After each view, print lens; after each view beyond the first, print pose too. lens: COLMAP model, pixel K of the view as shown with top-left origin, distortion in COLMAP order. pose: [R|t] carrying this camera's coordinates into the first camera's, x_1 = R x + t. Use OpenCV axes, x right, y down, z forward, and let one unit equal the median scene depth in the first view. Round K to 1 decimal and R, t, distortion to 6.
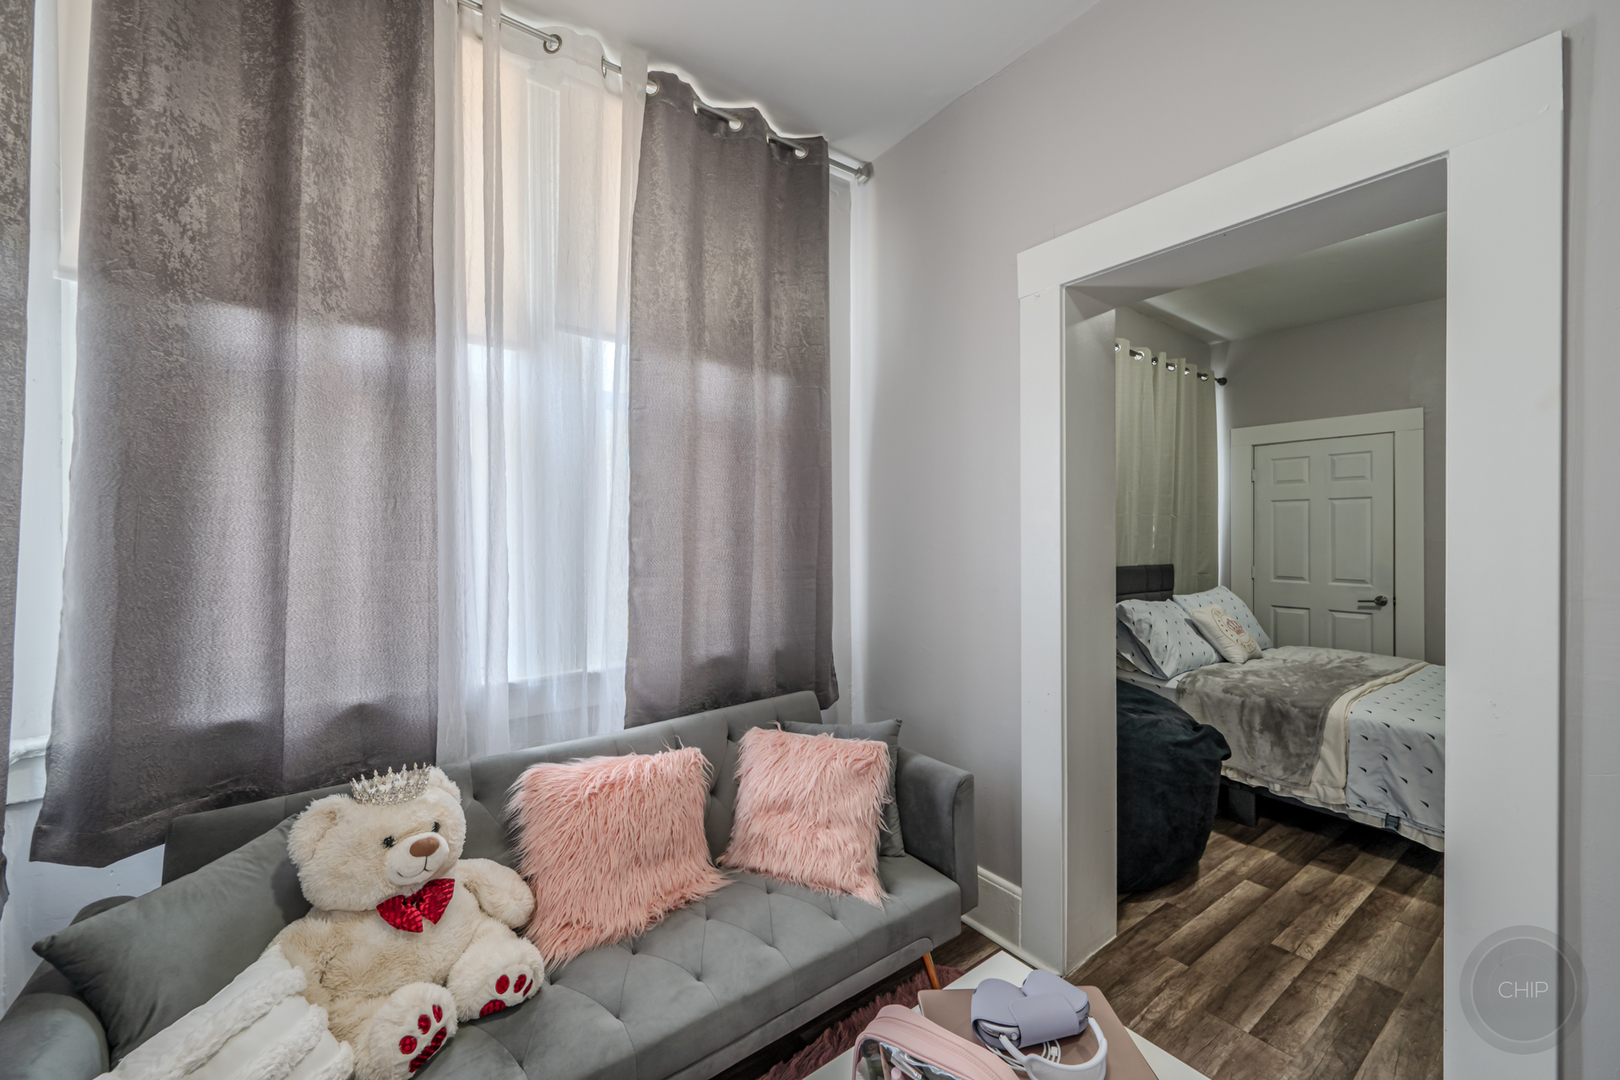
lens RADIAL K [[637.6, 0, 811.9], [0, 637.6, 532.9], [0, 0, 1]] dist [-0.000126, -0.000307]
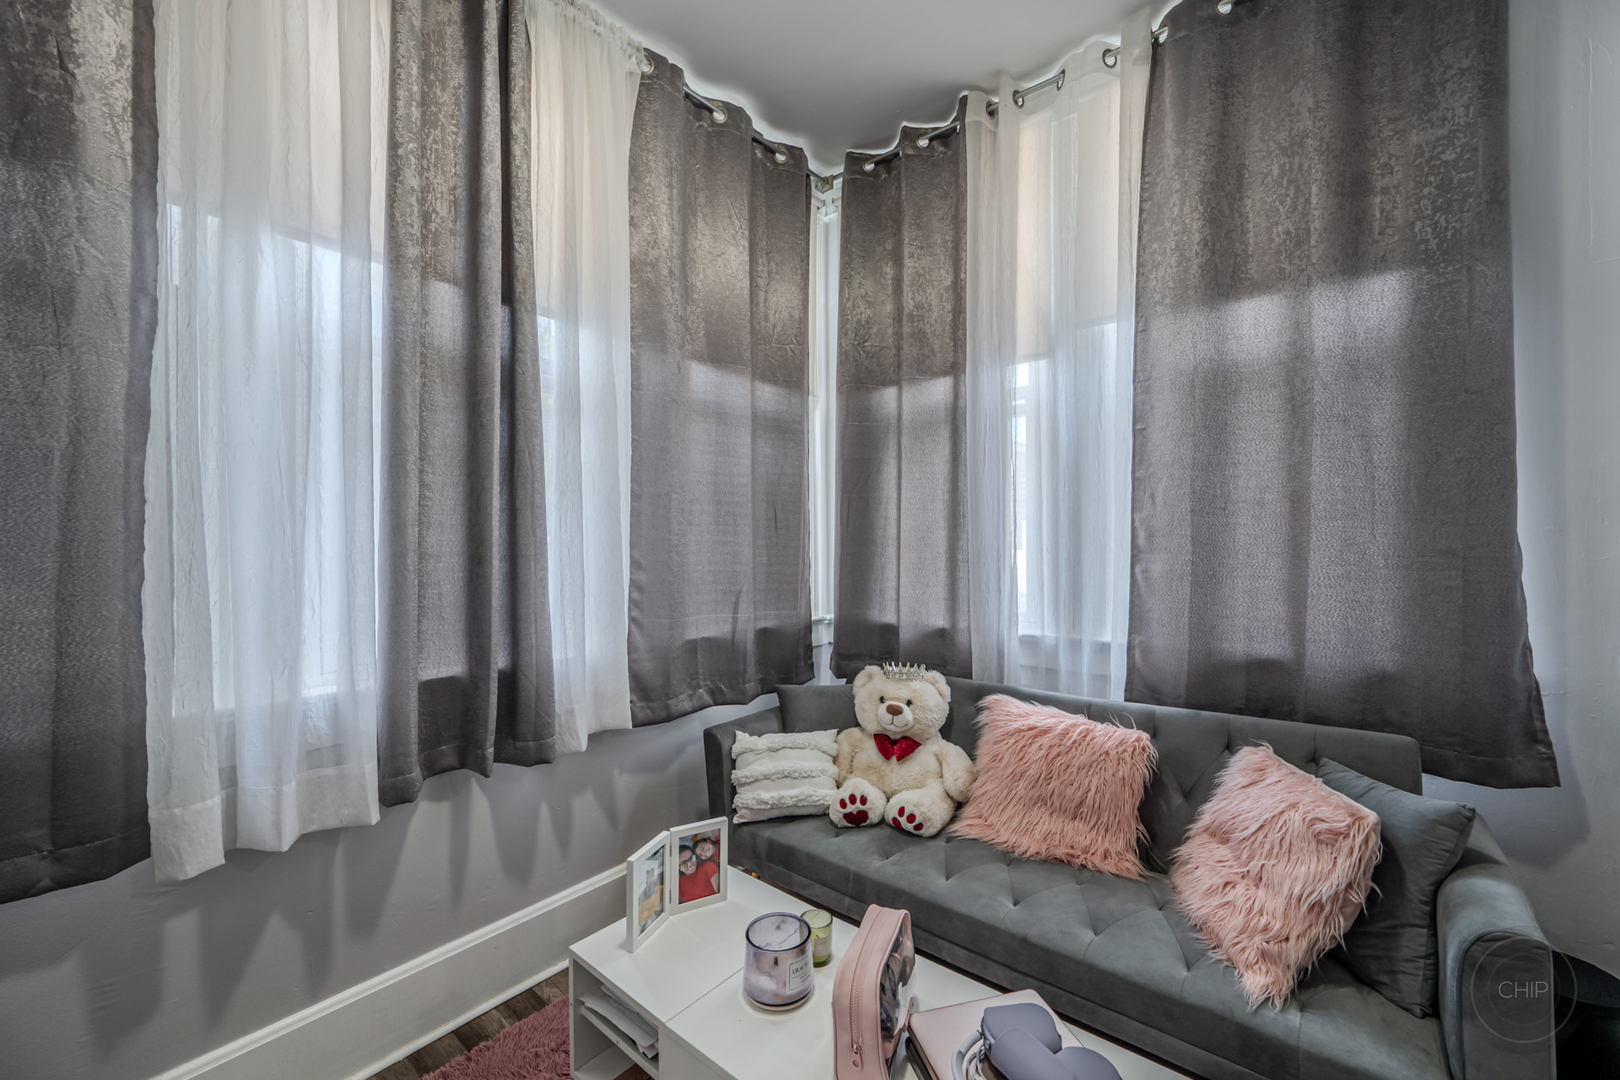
lens RADIAL K [[637.6, 0, 814.8], [0, 637.6, 542.6], [0, 0, 1]] dist [-0.000126, -0.000307]
pose [[0.243458, 0.004595, -0.969901, 0.616937], [0.002270, 0.999983, 0.005307, 0.051980], [0.969909, -0.003494, 0.243444, 0.307087]]
